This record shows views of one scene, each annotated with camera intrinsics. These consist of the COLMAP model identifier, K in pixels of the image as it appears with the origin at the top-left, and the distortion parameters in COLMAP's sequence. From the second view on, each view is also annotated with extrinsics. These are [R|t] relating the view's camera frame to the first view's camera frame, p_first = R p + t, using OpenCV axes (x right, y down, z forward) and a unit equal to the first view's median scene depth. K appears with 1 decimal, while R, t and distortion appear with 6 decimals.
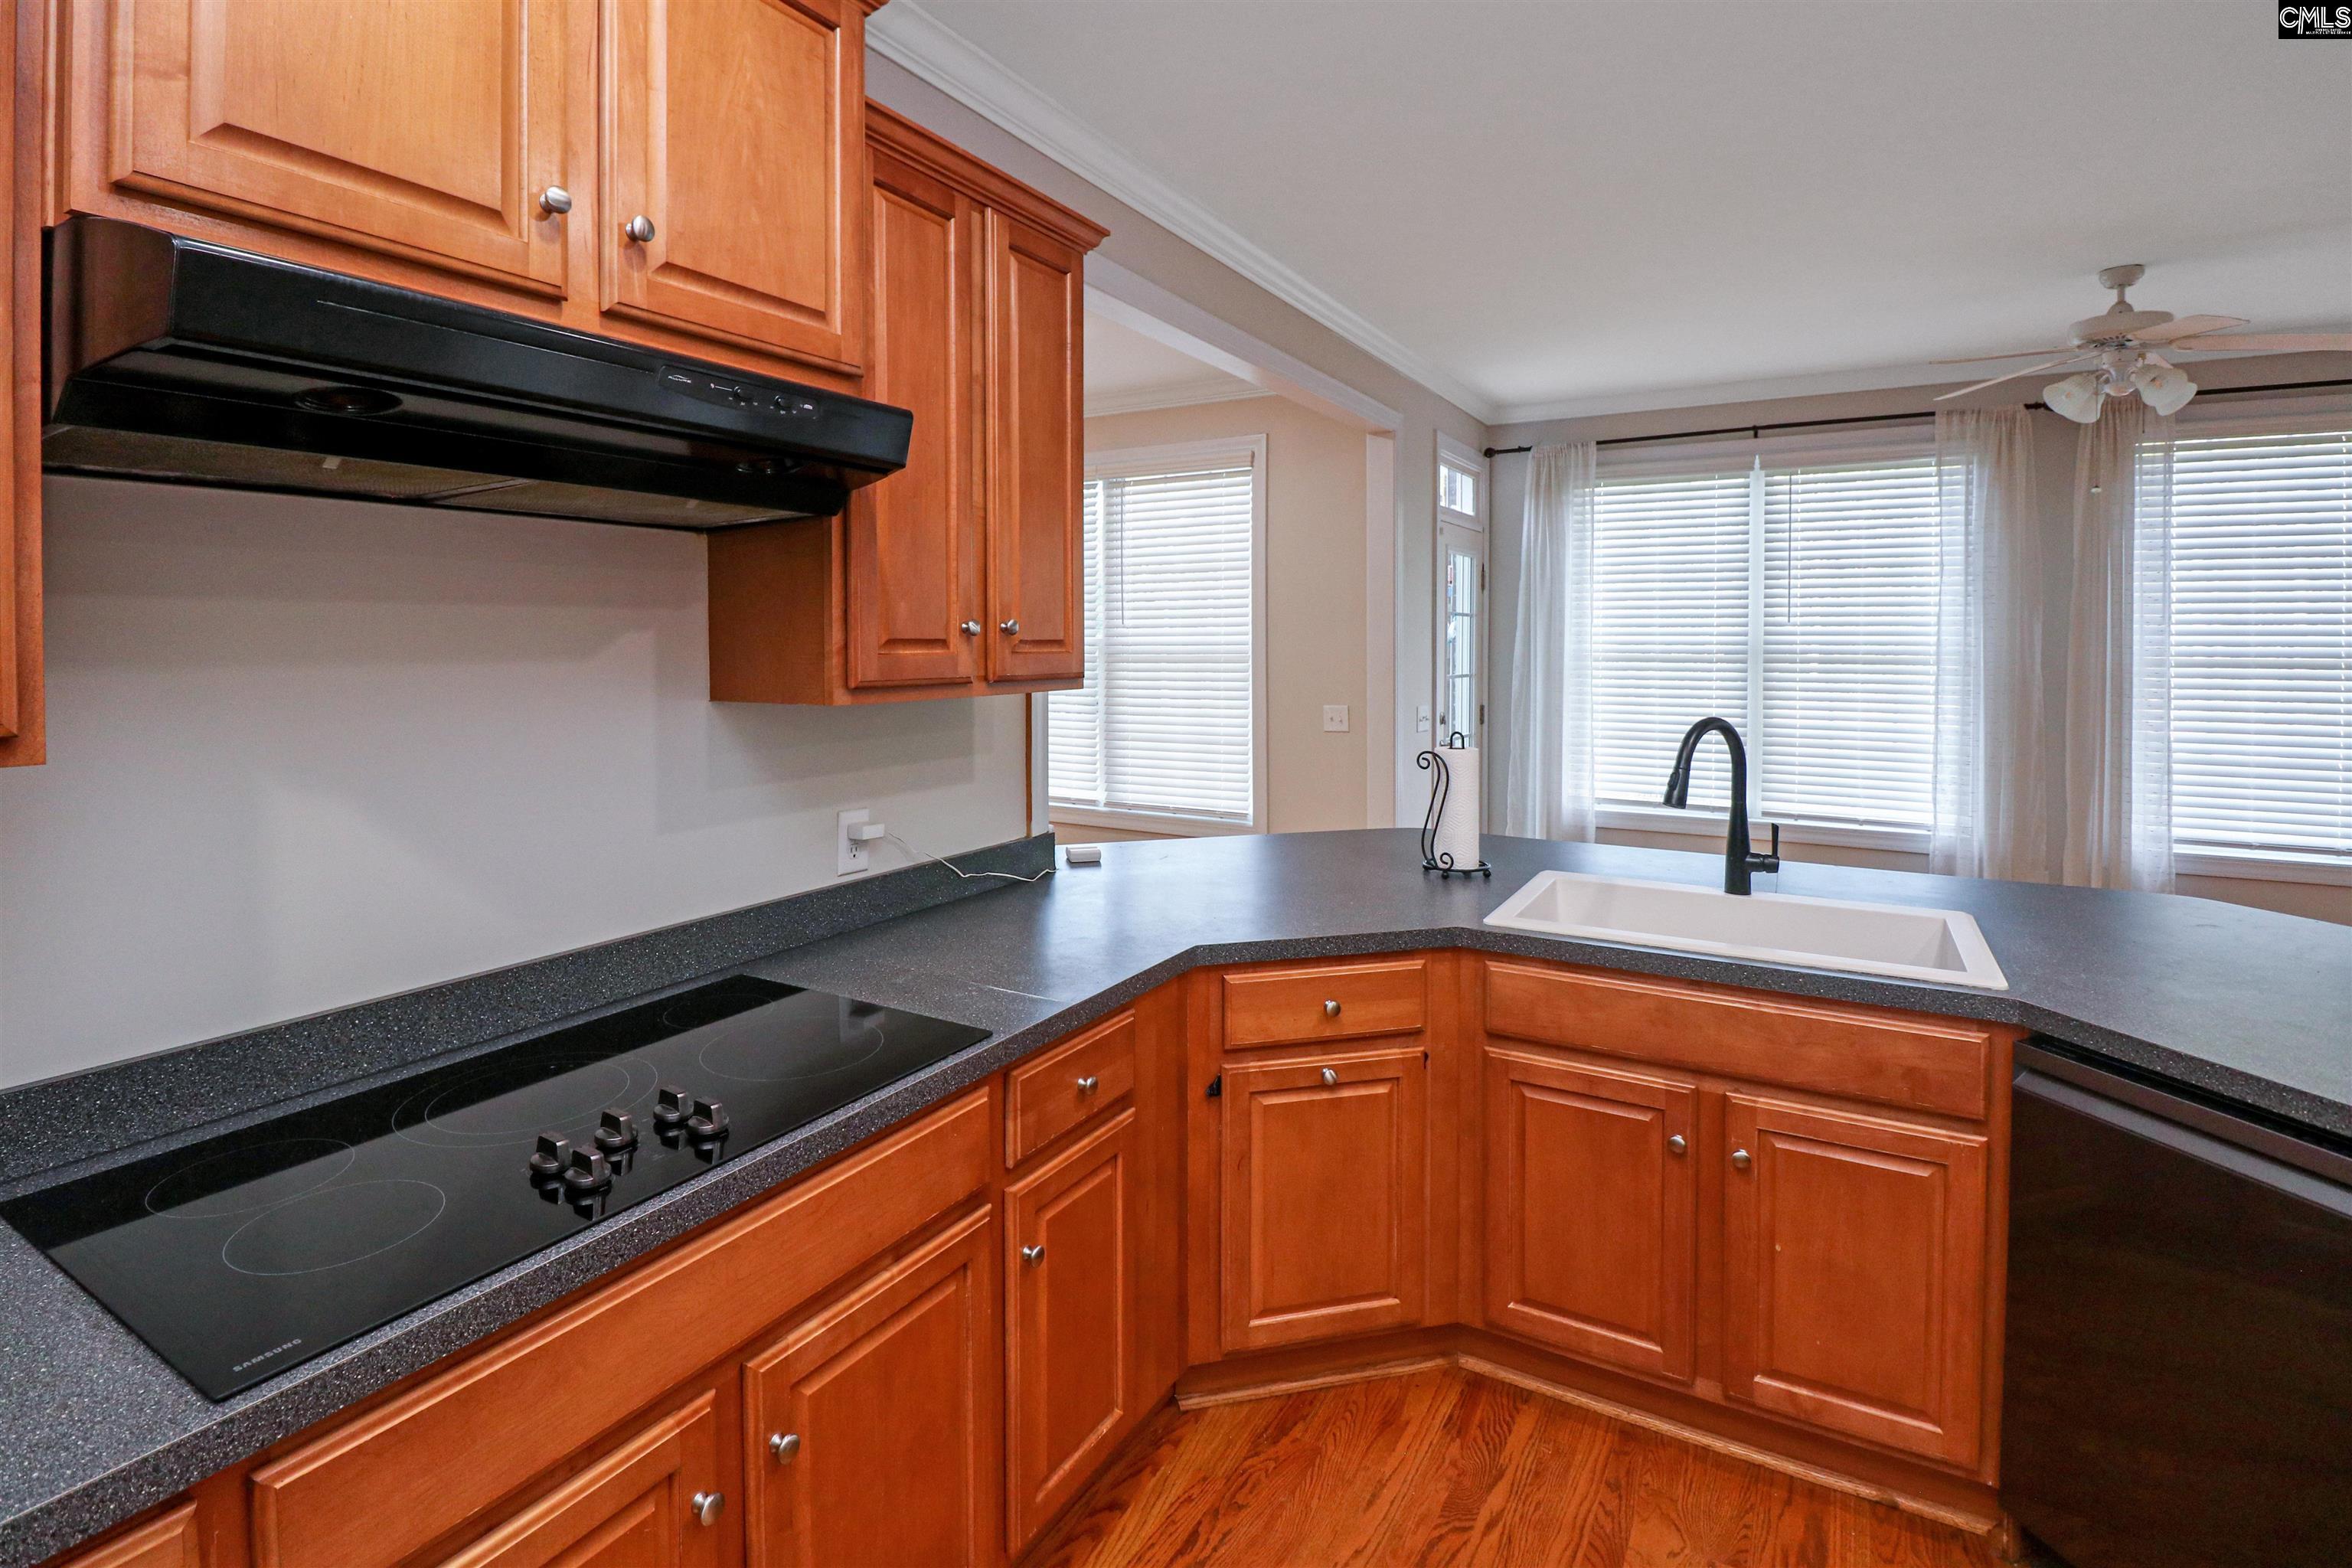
lens RADIAL K [[1121.6, 0, 1132.7], [0, 1121.6, 646.5], [0, 0, 1]] dist [-0.001264, -0.023978]
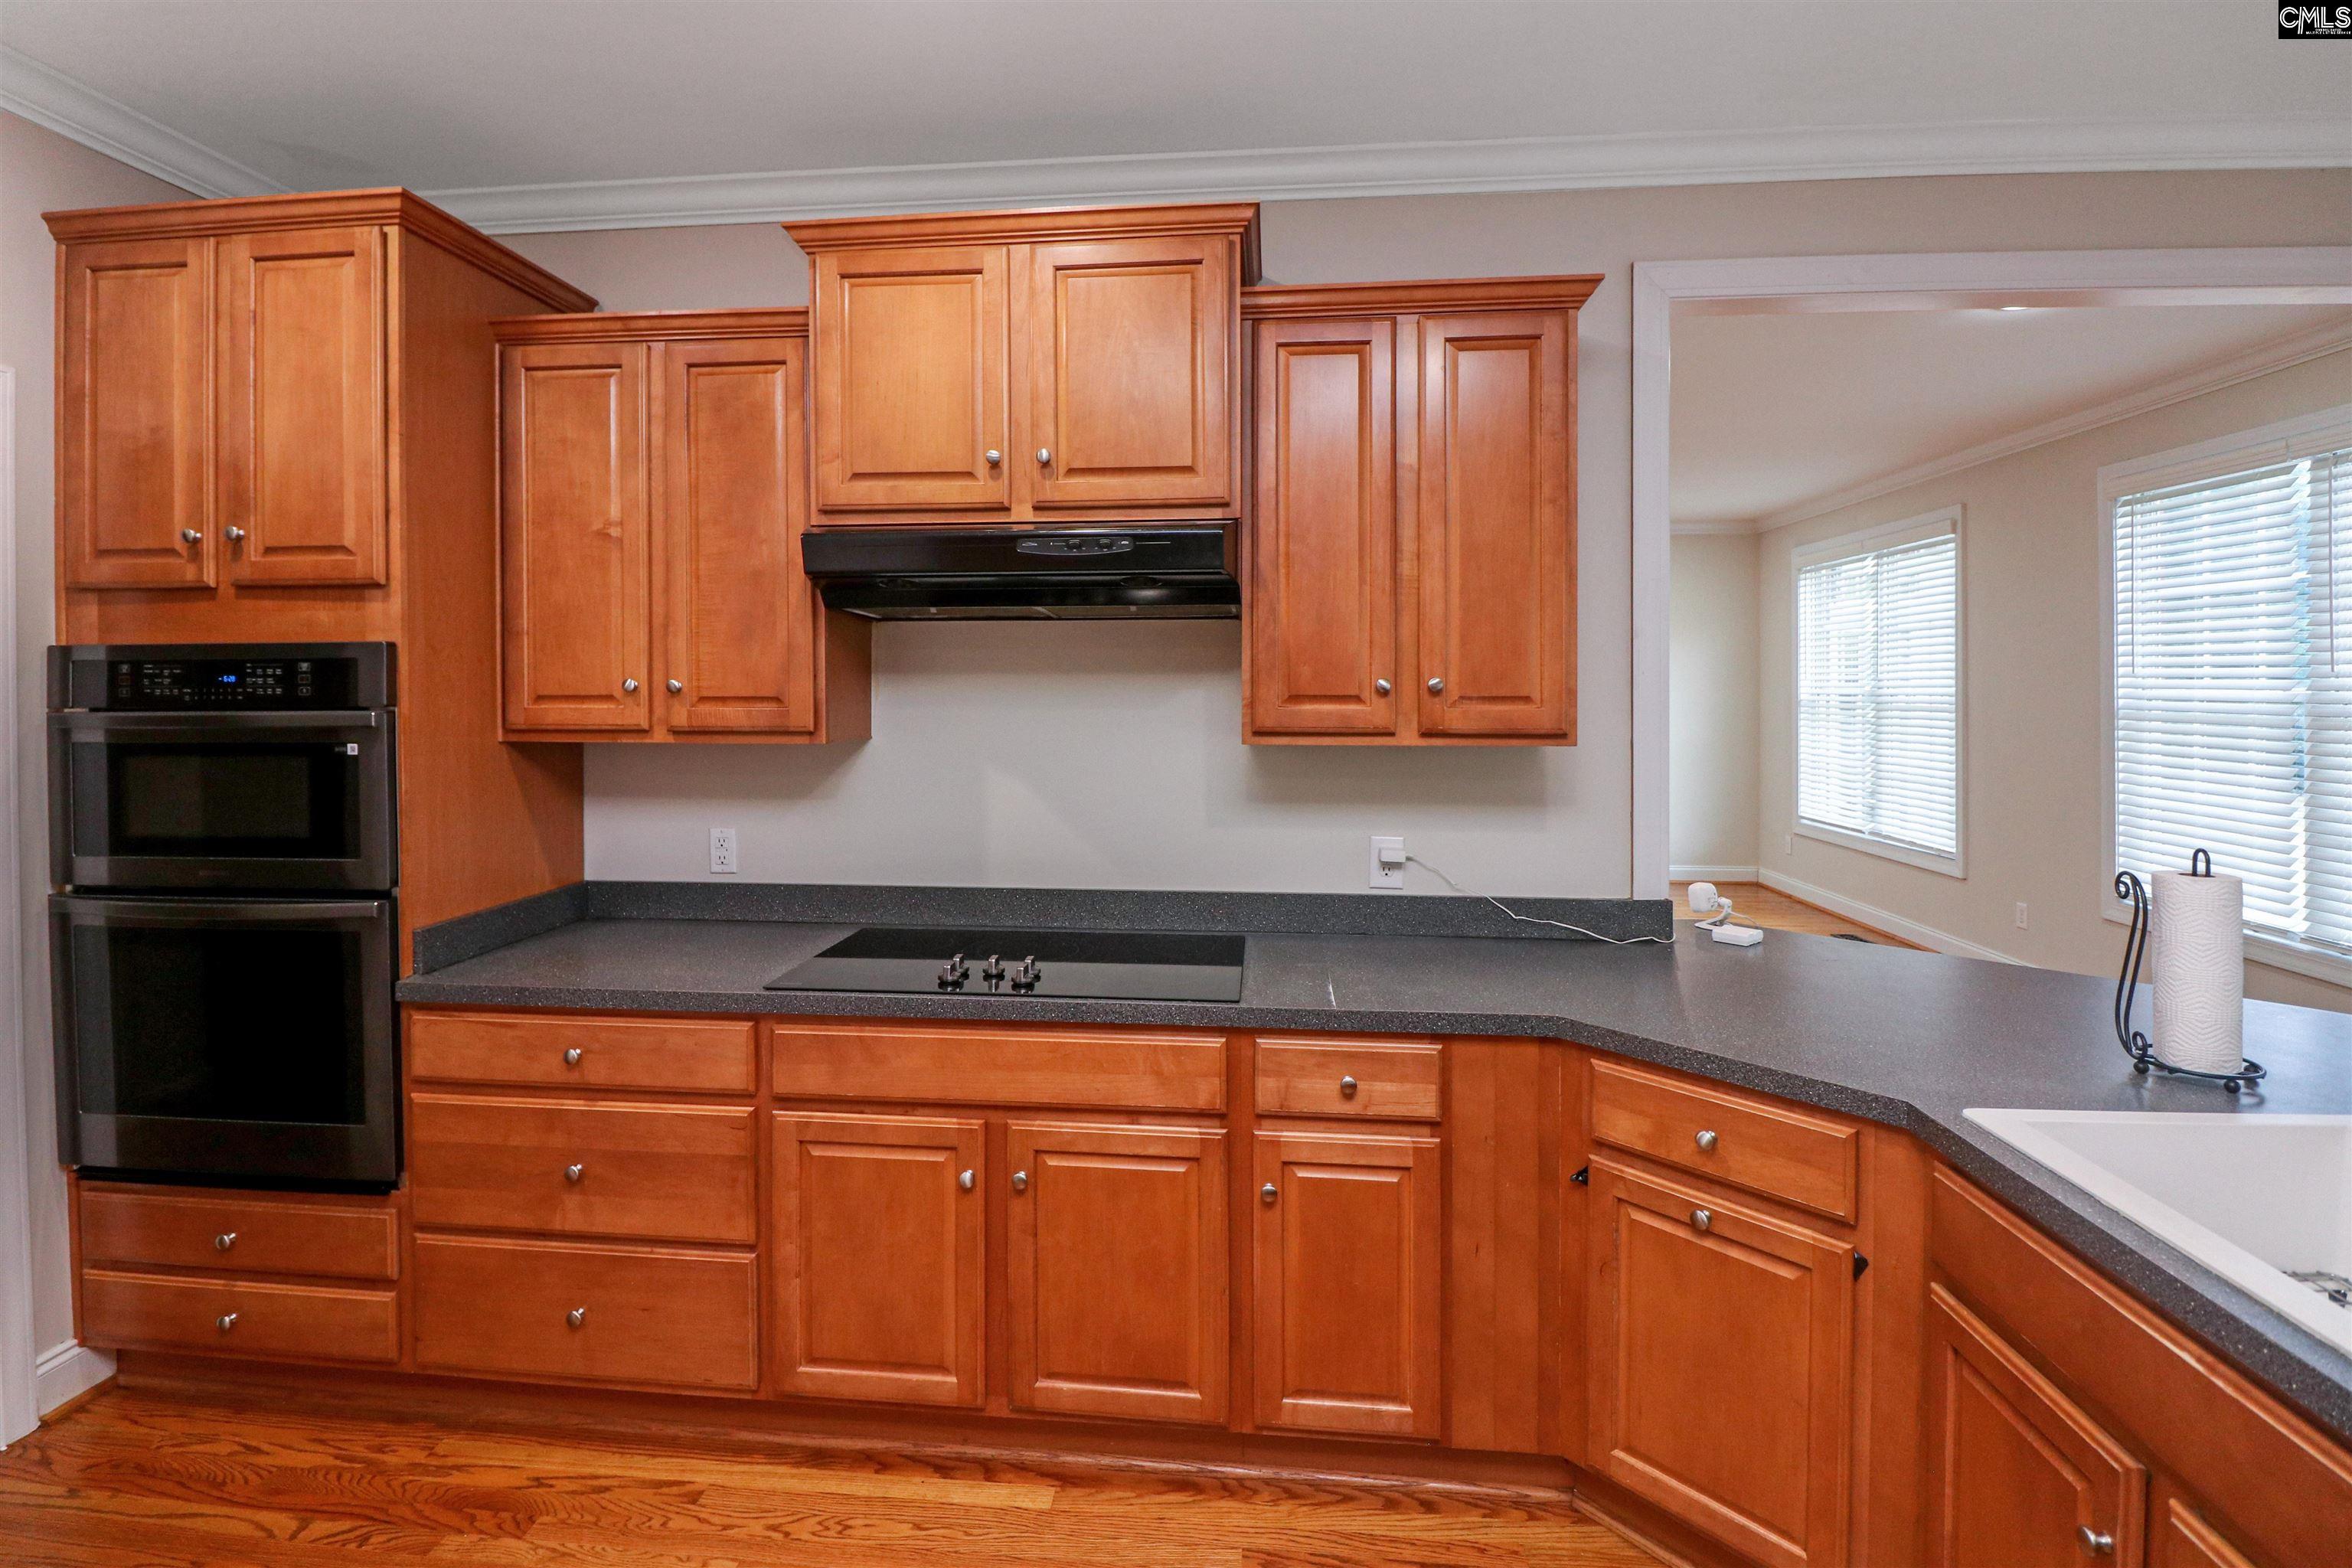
lens RADIAL K [[1104.0, 0, 1145.6], [0, 1104.0, 698.3], [0, 0, 1]] dist [-0.002830, -0.009050]
pose [[0.425814, 0.007918, -0.904776, 0.422070], [-0.007811, 0.999957, 0.005075, -0.004265], [0.904777, 0.004906, 0.425857, 0.153662]]
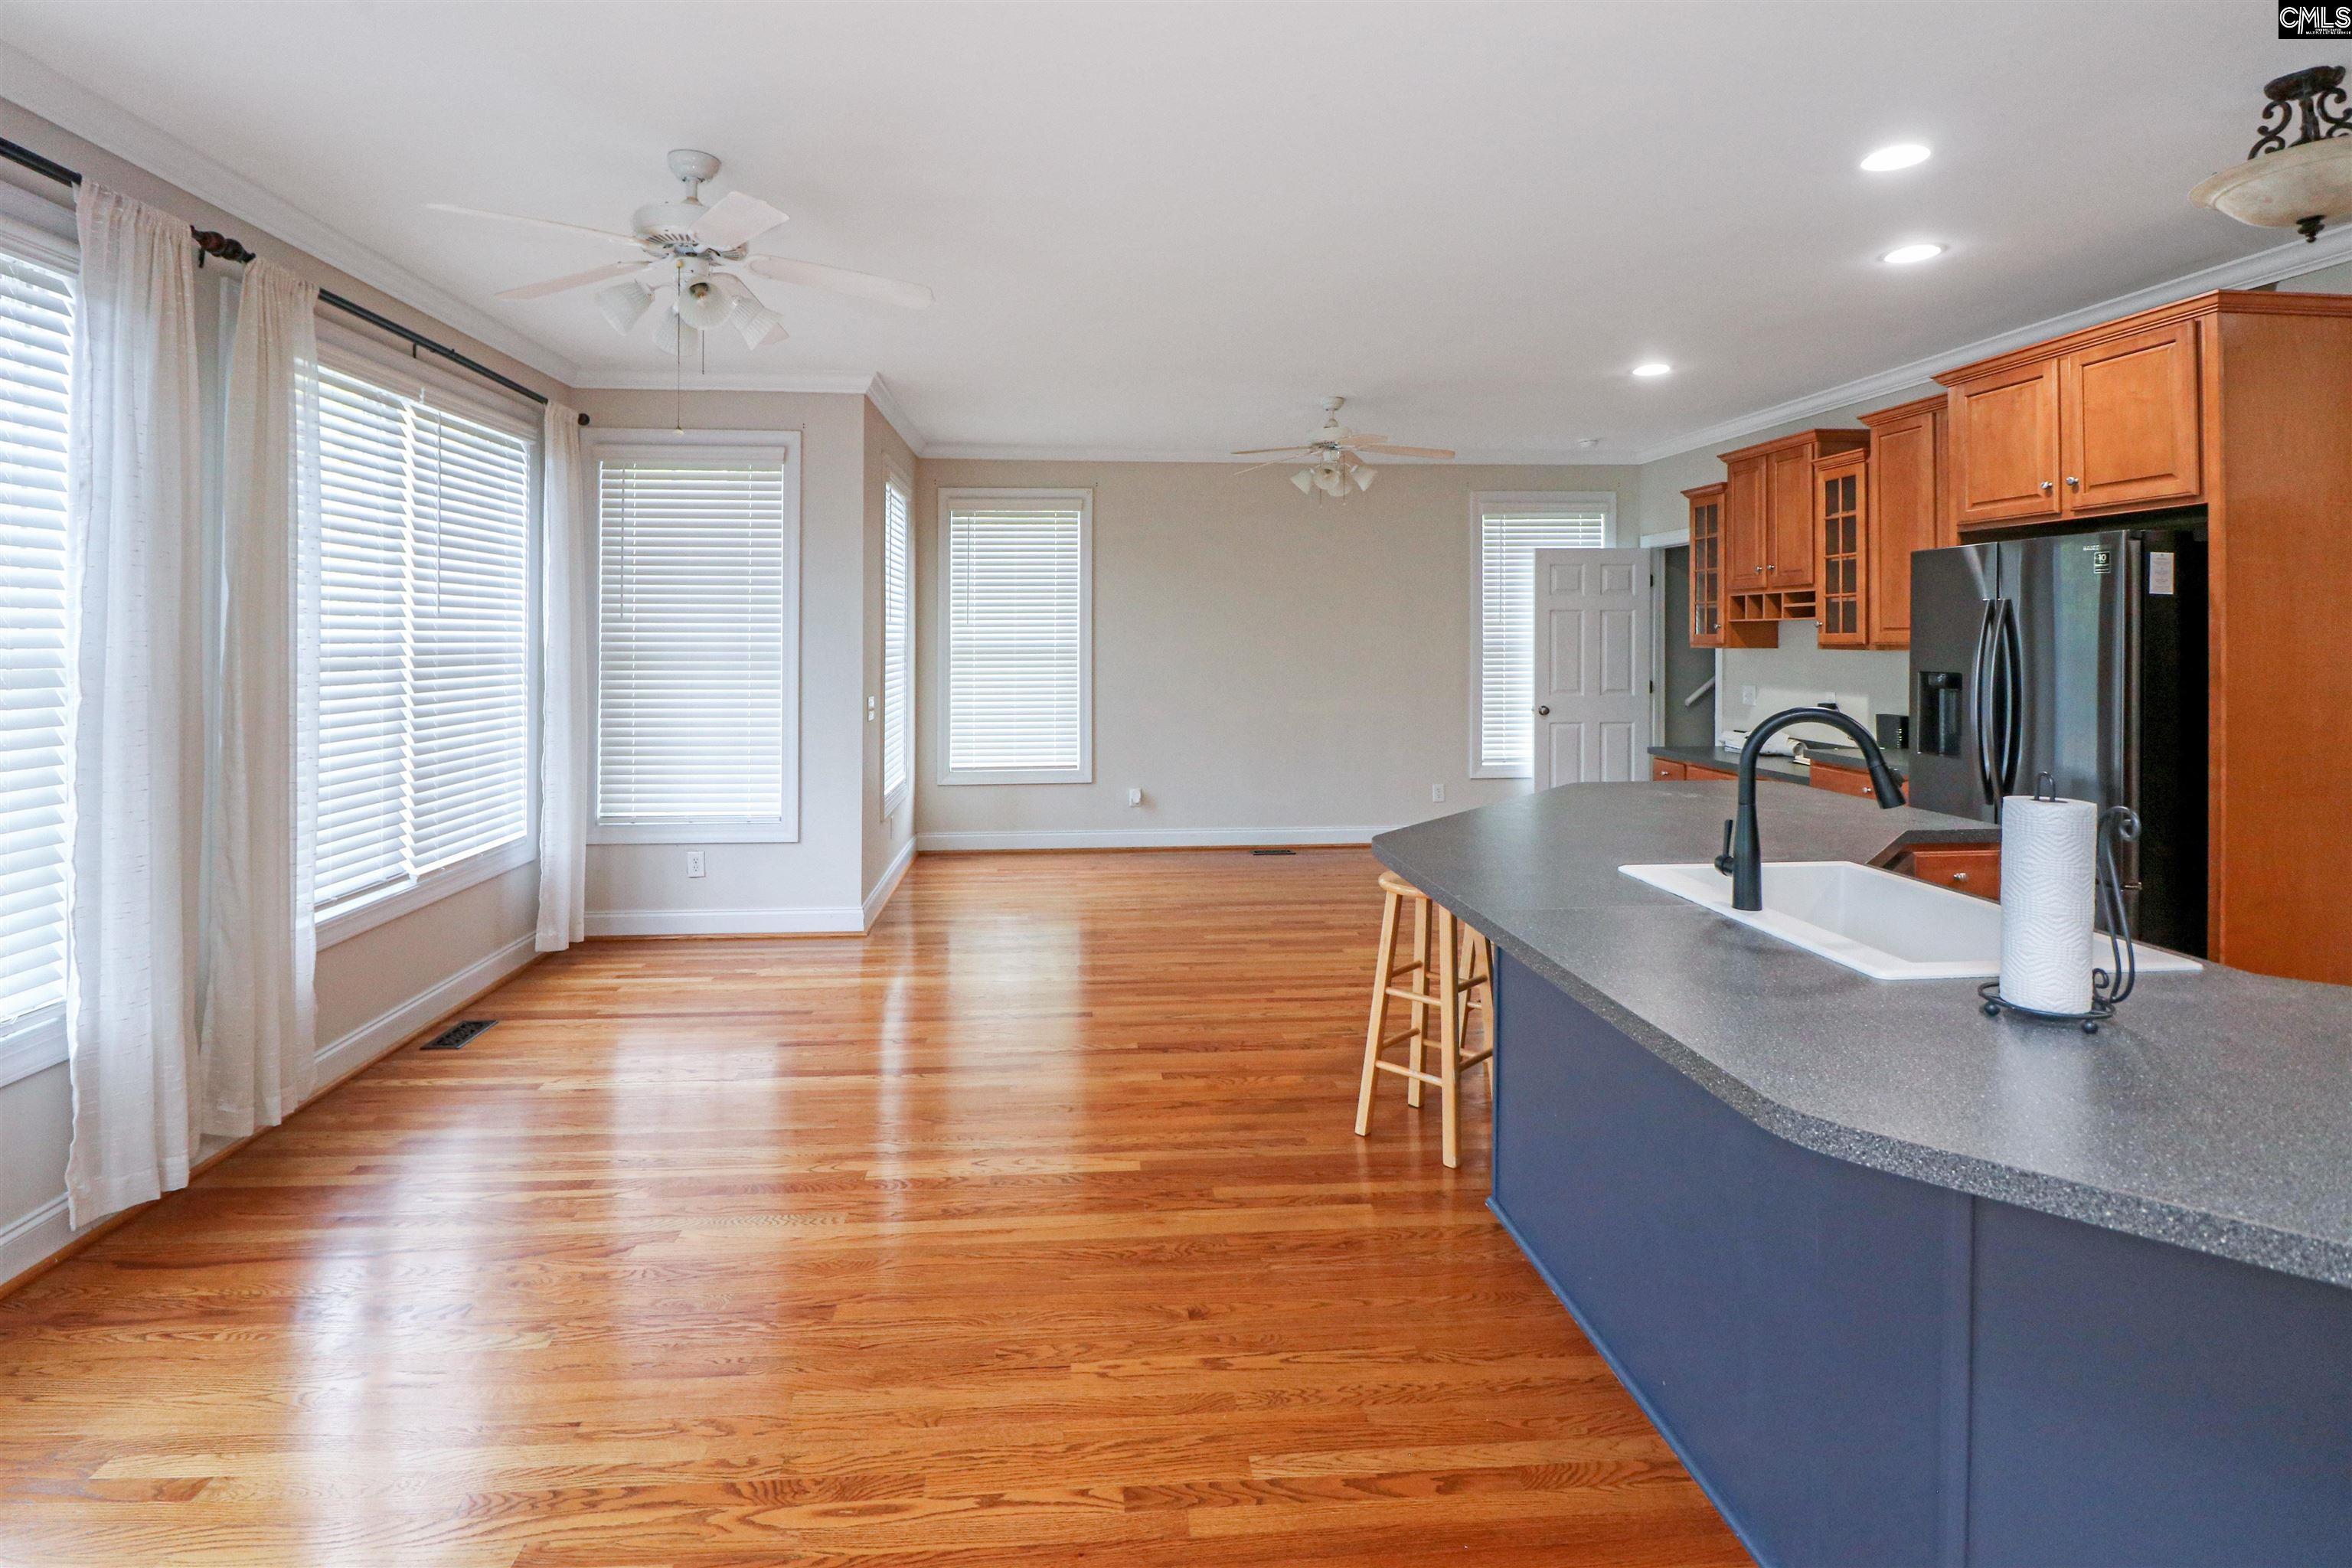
lens RADIAL K [[1121.6, 0, 1132.7], [0, 1121.6, 646.5], [0, 0, 1]] dist [-0.001264, -0.023978]
pose [[-0.571554, -0.003771, 0.820556, 0.072524], [0.011013, 0.999864, 0.012266, -0.002146], [-0.820491, 0.016047, -0.571434, 1.241584]]
